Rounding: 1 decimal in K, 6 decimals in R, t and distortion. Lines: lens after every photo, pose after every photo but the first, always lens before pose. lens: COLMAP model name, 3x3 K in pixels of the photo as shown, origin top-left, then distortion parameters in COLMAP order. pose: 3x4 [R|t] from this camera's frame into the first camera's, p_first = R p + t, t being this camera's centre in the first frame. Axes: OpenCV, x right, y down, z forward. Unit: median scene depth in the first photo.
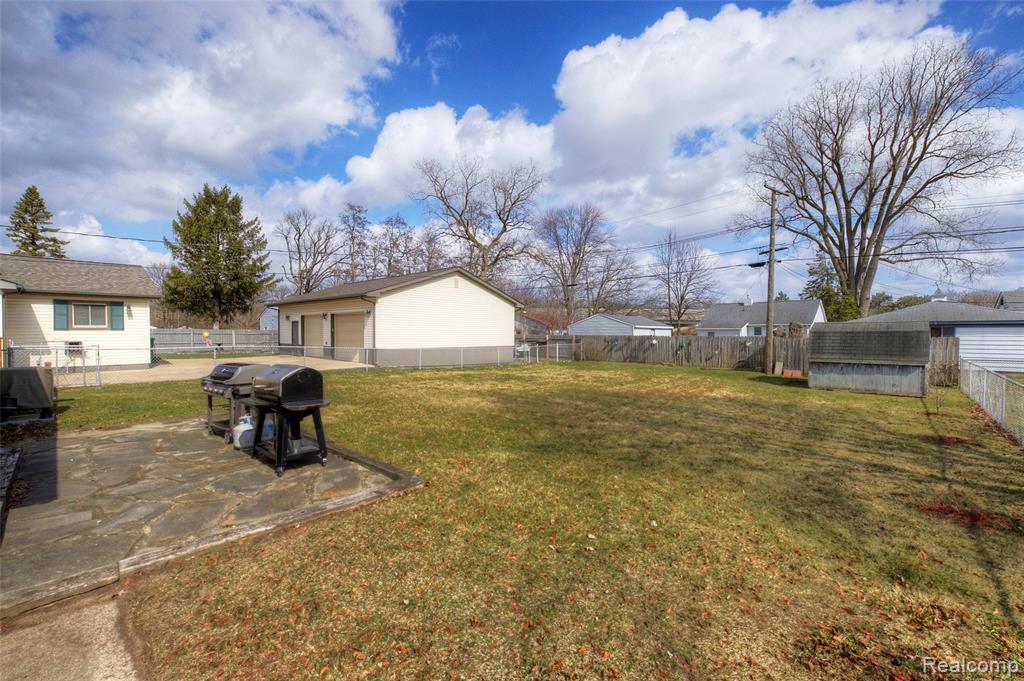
lens RADIAL K [[418.6, 0, 507.5], [0, 418.6, 341.1], [0, 0, 1]] dist [0.002394, 0.000072]
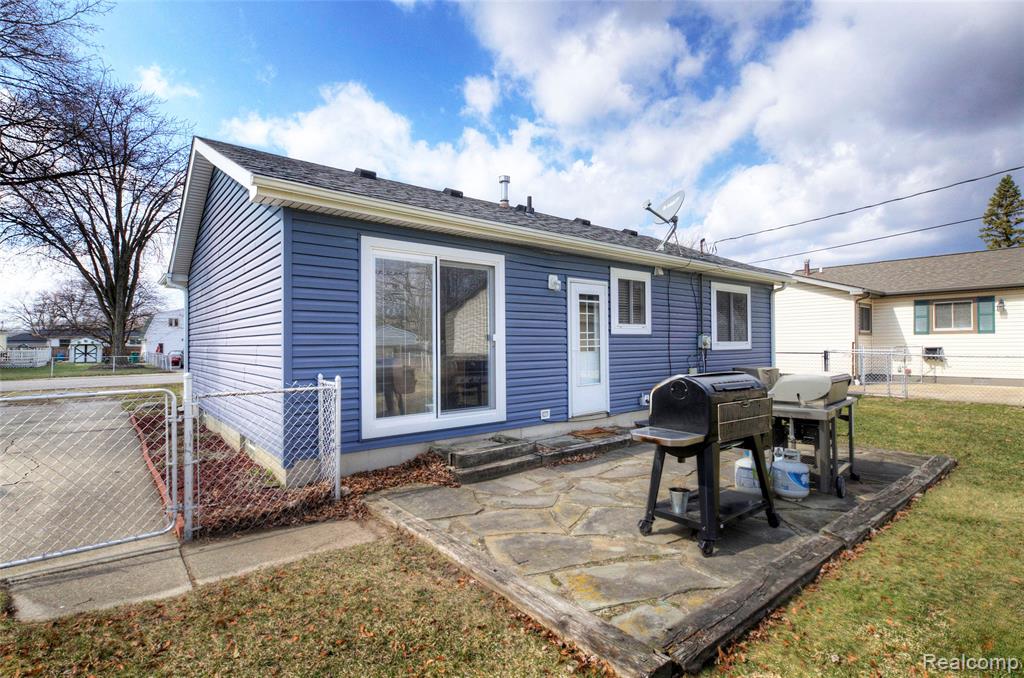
lens RADIAL K [[493.2, 0, 512.4], [0, 493.2, 341.8], [0, 0, 1]] dist [0.001852, -0.000122]
pose [[-0.106348, -0.004550, -0.994319, 0.075555], [-0.014220, 0.999894, -0.003055, 0.005821], [0.994227, 0.013814, -0.106401, 0.250703]]
